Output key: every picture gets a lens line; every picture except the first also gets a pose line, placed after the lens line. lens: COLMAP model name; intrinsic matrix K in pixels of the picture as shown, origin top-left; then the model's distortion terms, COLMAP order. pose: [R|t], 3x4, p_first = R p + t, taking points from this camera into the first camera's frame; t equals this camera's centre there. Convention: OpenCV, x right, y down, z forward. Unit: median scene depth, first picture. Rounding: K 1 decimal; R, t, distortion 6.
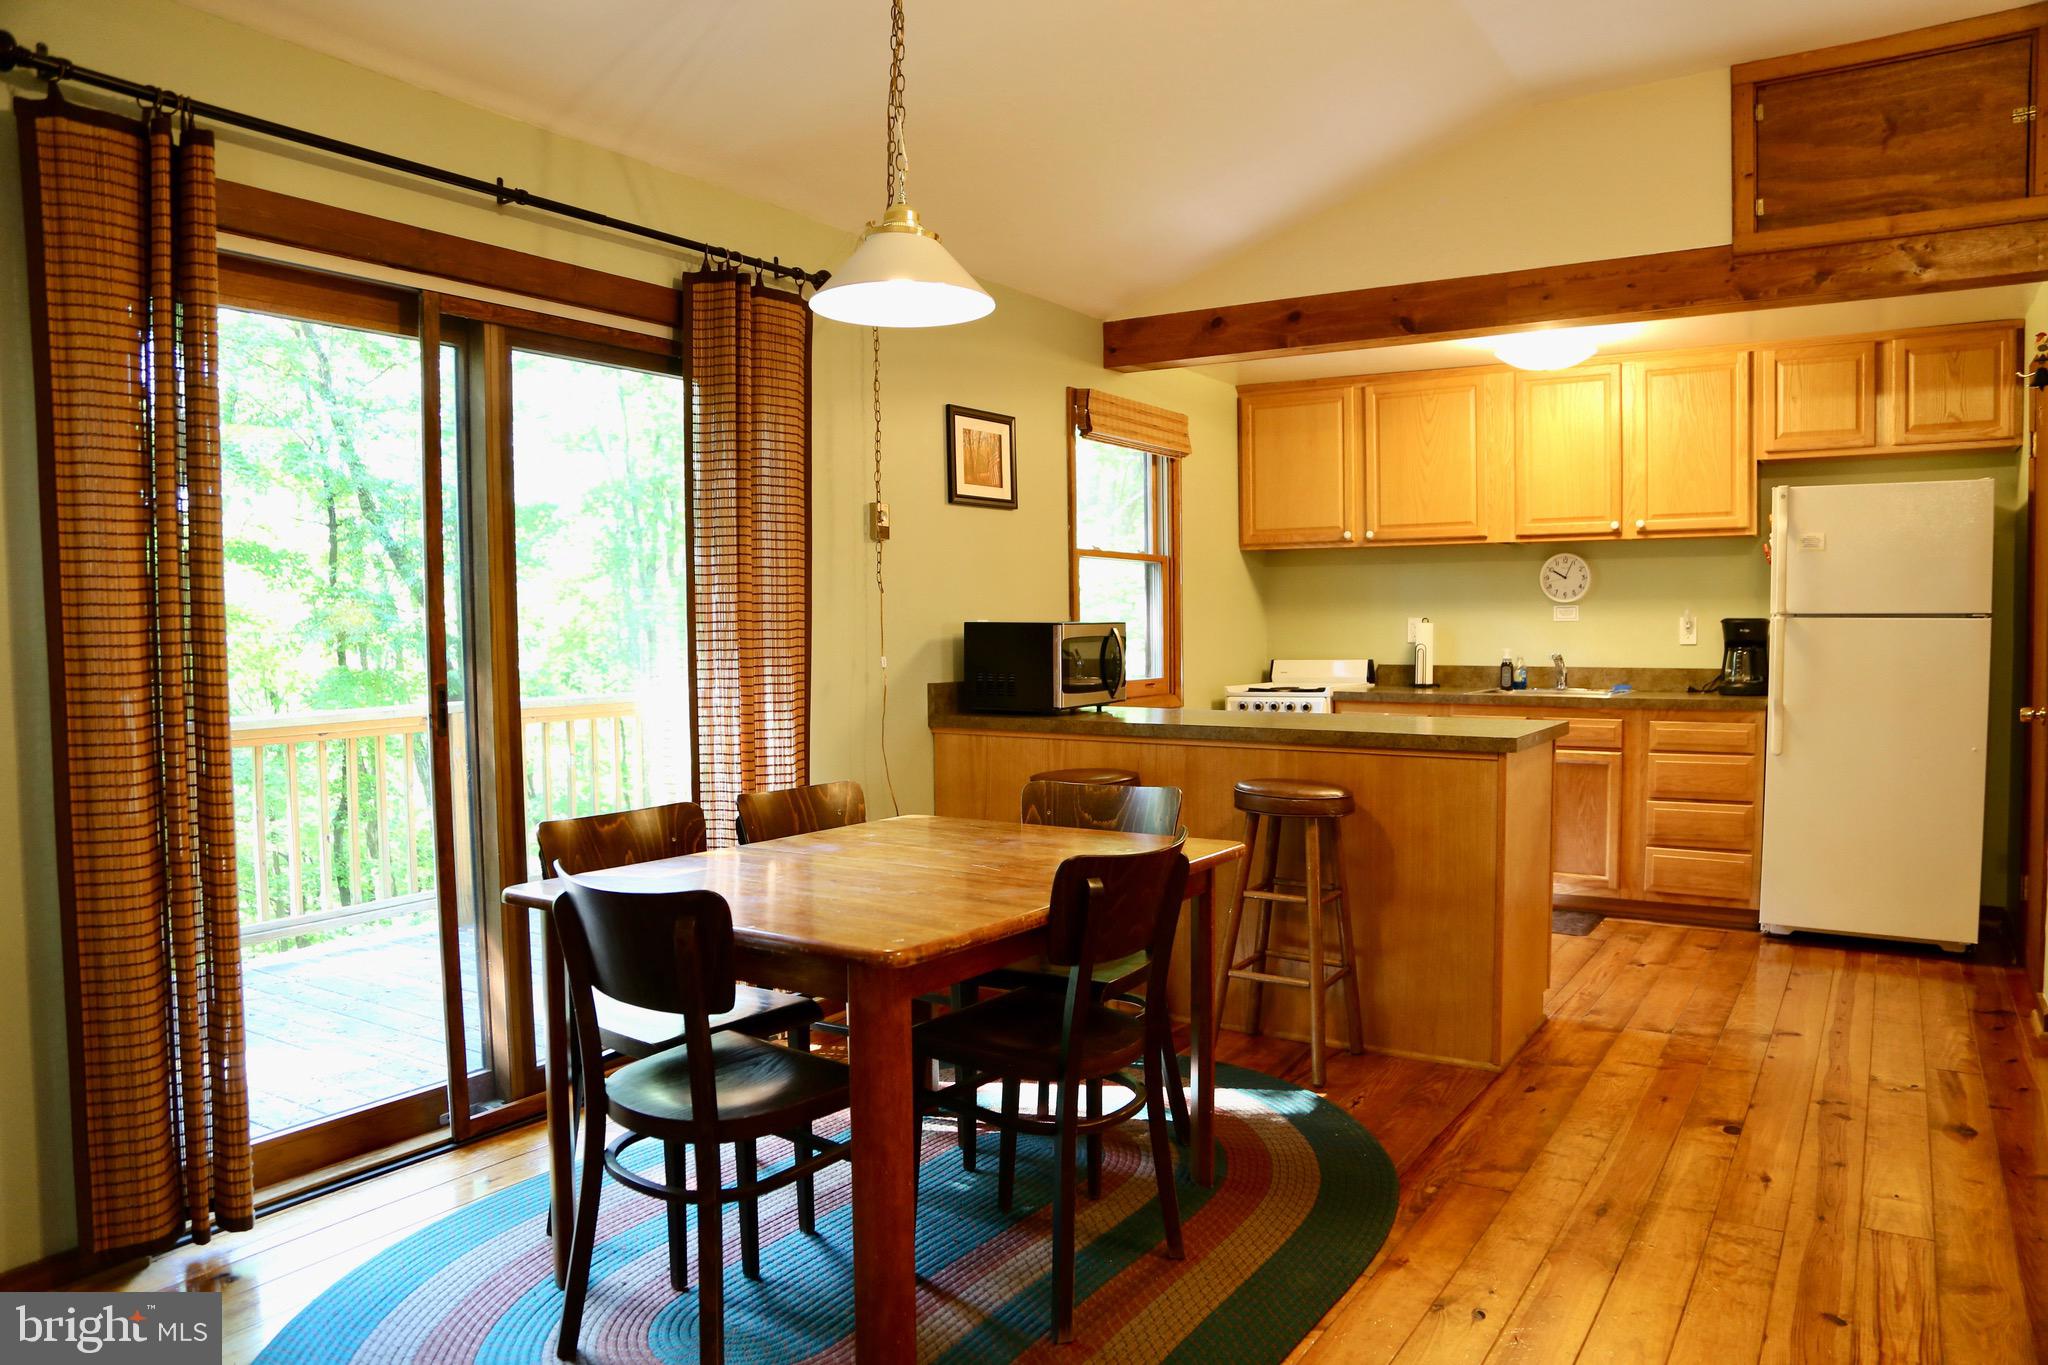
lens RADIAL K [[1388.1, 0, 1021.6], [0, 1388.1, 718.0], [0, 0, 1]] dist [-0.121687, 0.067428]
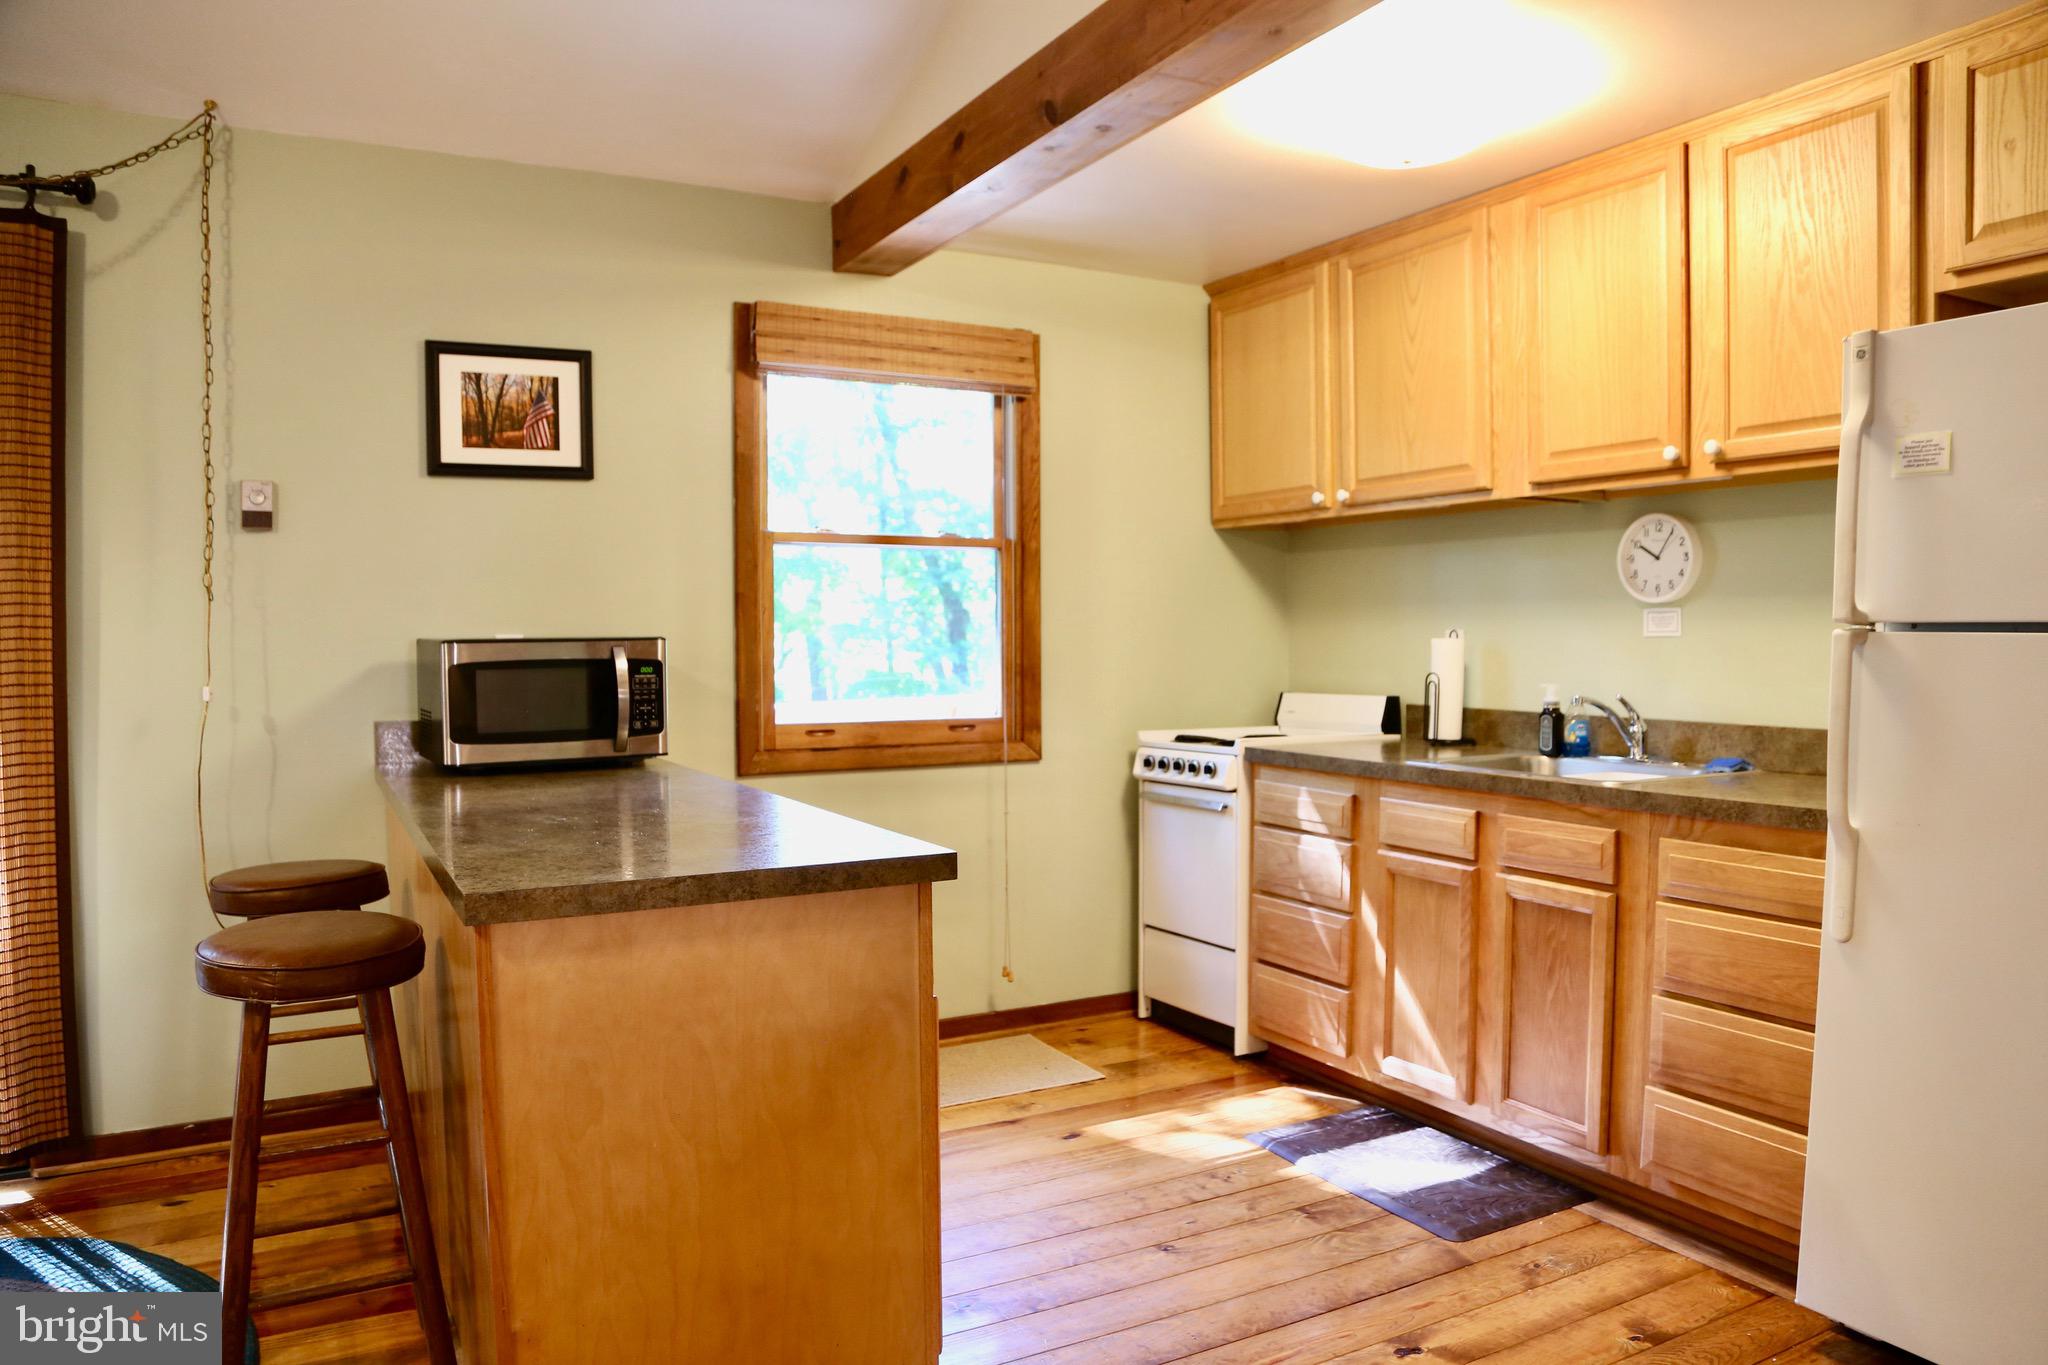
lens RADIAL K [[1388.1, 0, 1021.6], [0, 1388.1, 718.0], [0, 0, 1]] dist [-0.121687, 0.067428]
pose [[0.882794, 0.032517, -0.468633, 0.484187], [-0.034718, 0.999389, 0.003944, -0.035218], [0.468475, 0.012788, 0.883384, 0.444478]]
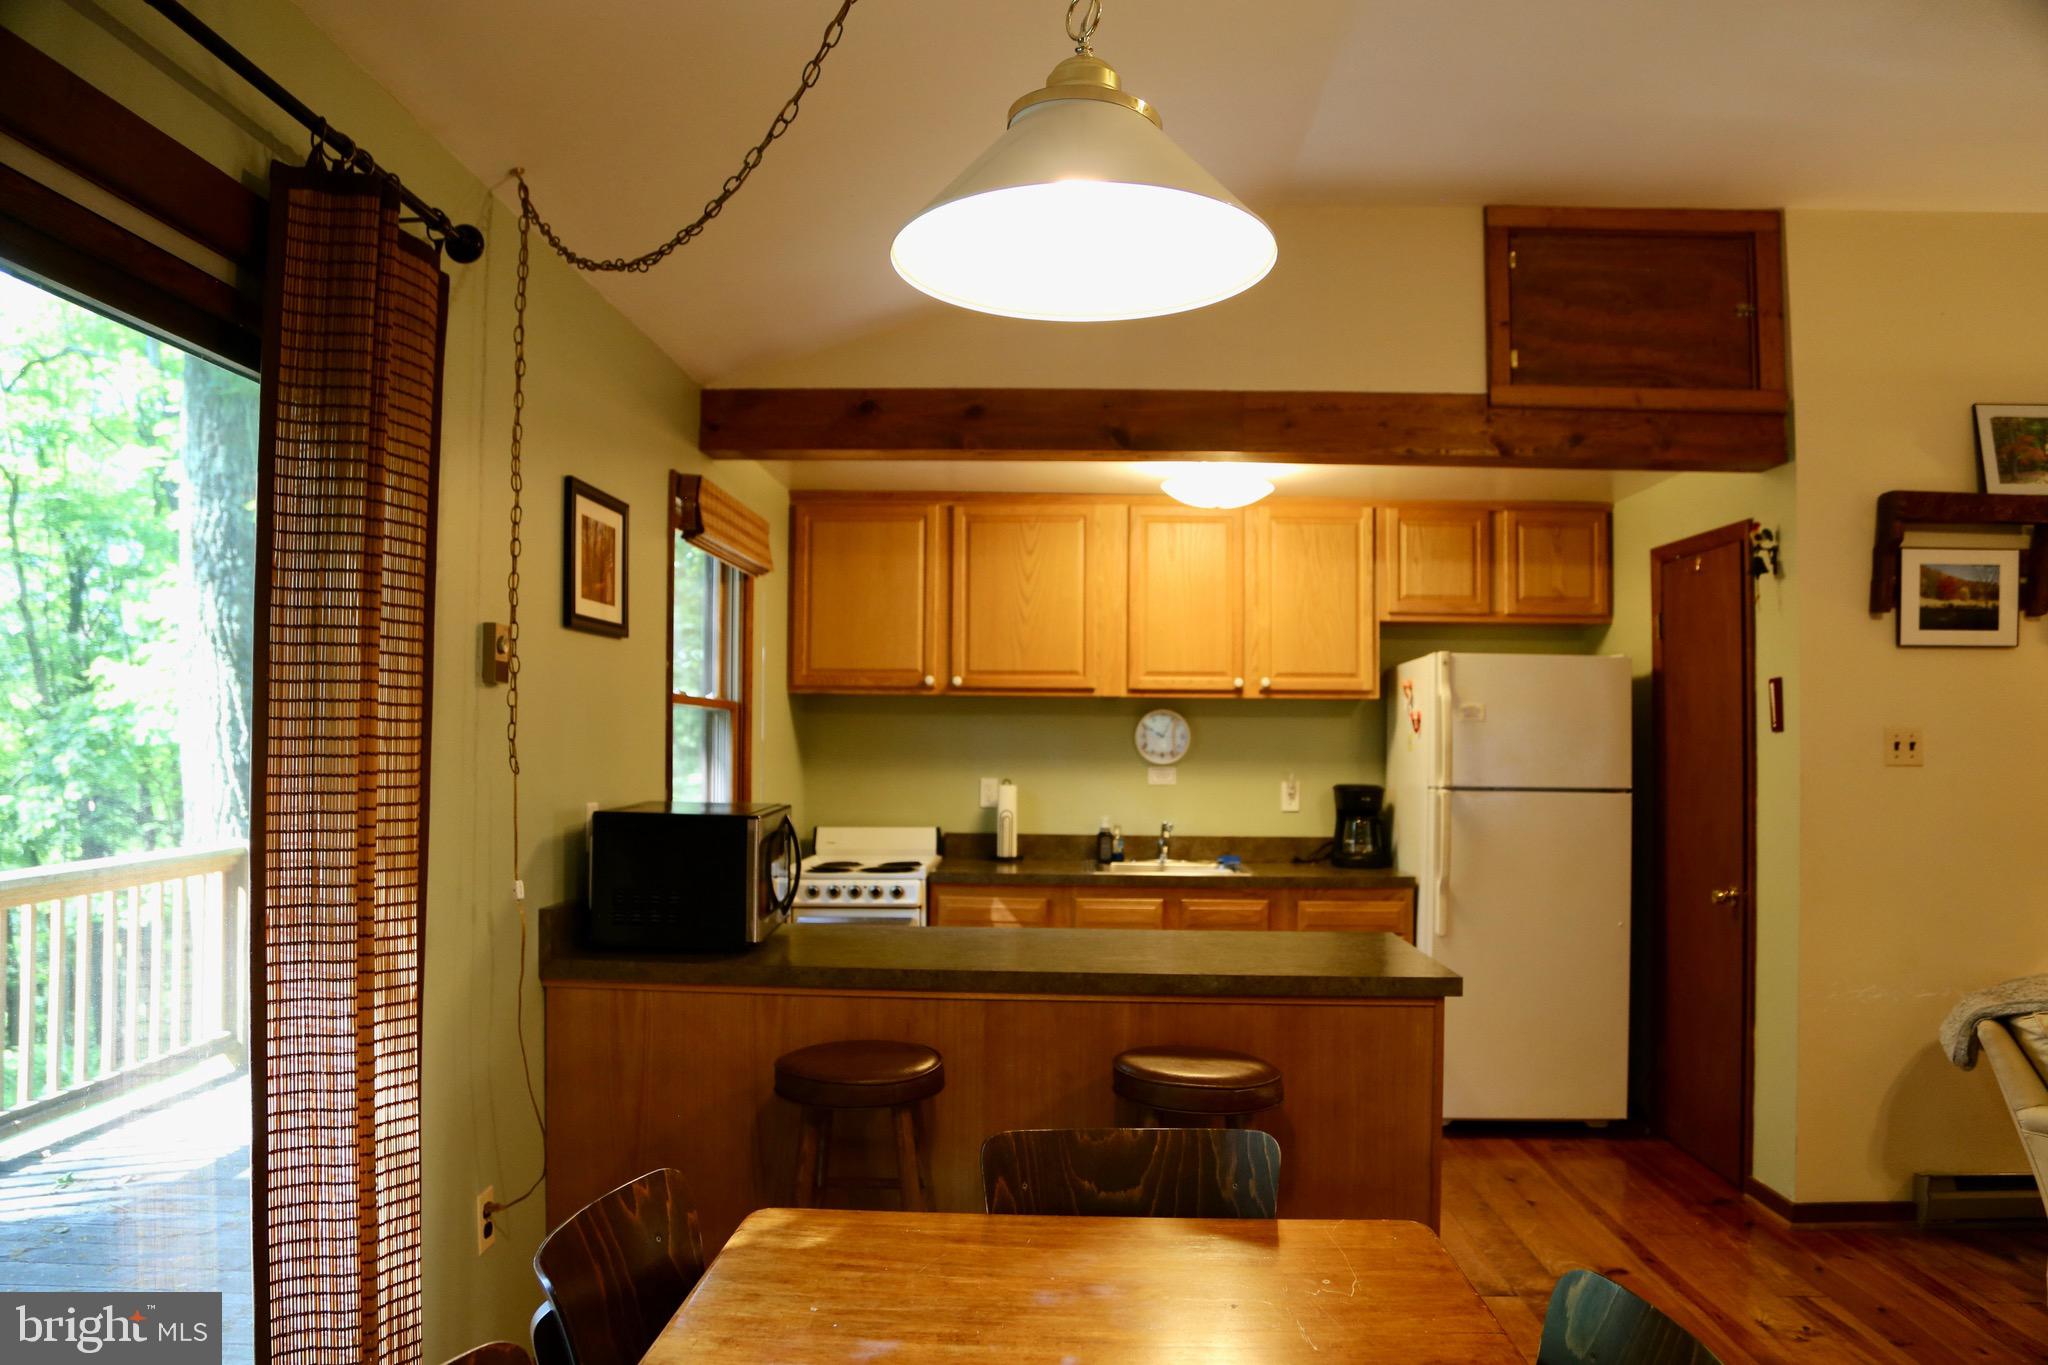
lens RADIAL K [[1388.1, 0, 1021.6], [0, 1388.1, 718.0], [0, 0, 1]] dist [-0.121687, 0.067428]
pose [[0.858116, 0.025618, 0.512817, -0.169730], [0.017518, 0.996712, -0.079105, -0.049805], [-0.513157, 0.076865, 0.854846, 0.295977]]
